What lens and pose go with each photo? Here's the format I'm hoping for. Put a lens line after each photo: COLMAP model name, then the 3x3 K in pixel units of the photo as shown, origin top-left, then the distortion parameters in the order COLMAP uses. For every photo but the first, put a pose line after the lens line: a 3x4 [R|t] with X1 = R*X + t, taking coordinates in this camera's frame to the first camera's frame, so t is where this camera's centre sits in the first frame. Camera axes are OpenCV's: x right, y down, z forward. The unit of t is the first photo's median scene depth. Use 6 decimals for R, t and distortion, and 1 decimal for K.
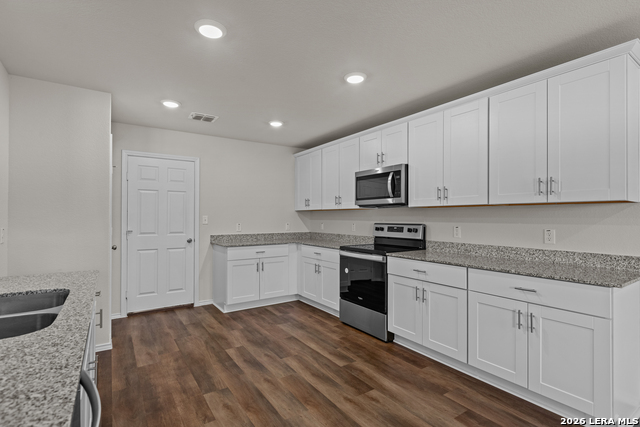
lens RADIAL K [[310.7, 0, 320.6], [0, 310.7, 213.5], [0, 0, 1]] dist [-0.000162, 0.000169]
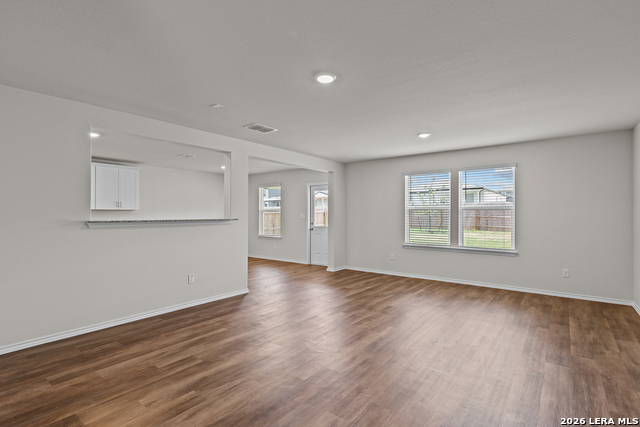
lens RADIAL K [[310.7, 0, 319.2], [0, 310.7, 214.0], [0, 0, 1]] dist [-0.000162, 0.000169]
pose [[-0.314555, 0.000709, 0.949239, -1.942841], [-0.010494, 0.999936, -0.004225, 0.000075], [-0.949181, -0.011290, -0.314528, 0.083436]]
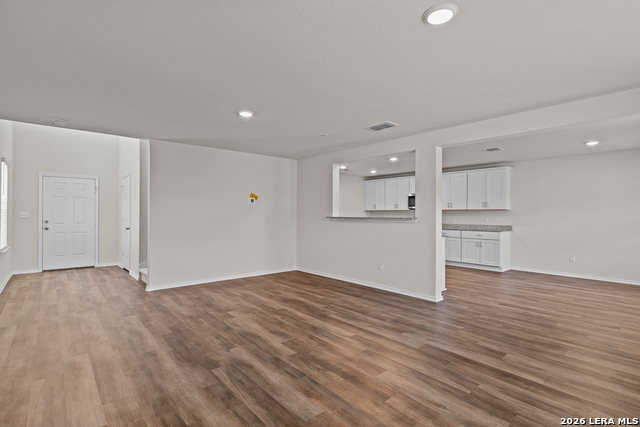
lens RADIAL K [[310.7, 0, 319.9], [0, 310.7, 212.3], [0, 0, 1]] dist [-0.000162, 0.000169]
pose [[0.991511, 0.003529, 0.129976, -1.001117], [-0.004194, 0.999979, 0.004849, -0.010059], [-0.129956, -0.005353, 0.991505, -1.420221]]
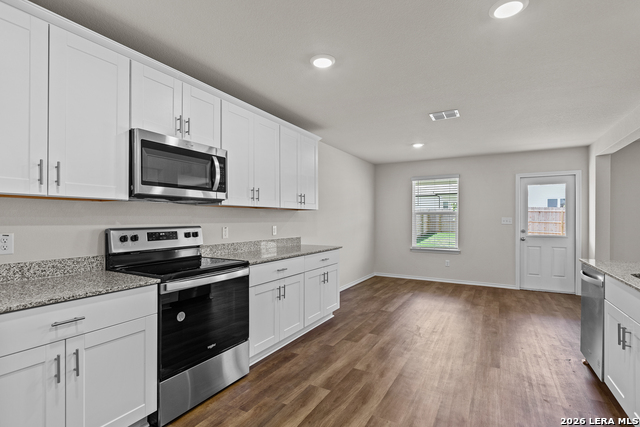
lens RADIAL K [[310.7, 0, 315.7], [0, 310.7, 217.9], [0, 0, 1]] dist [-0.000162, 0.000169]
pose [[-0.432197, -0.000641, 0.901779, -0.588440], [-0.012654, 0.999906, -0.005353, 0.014999], [-0.901690, -0.013725, -0.432164, 1.200685]]
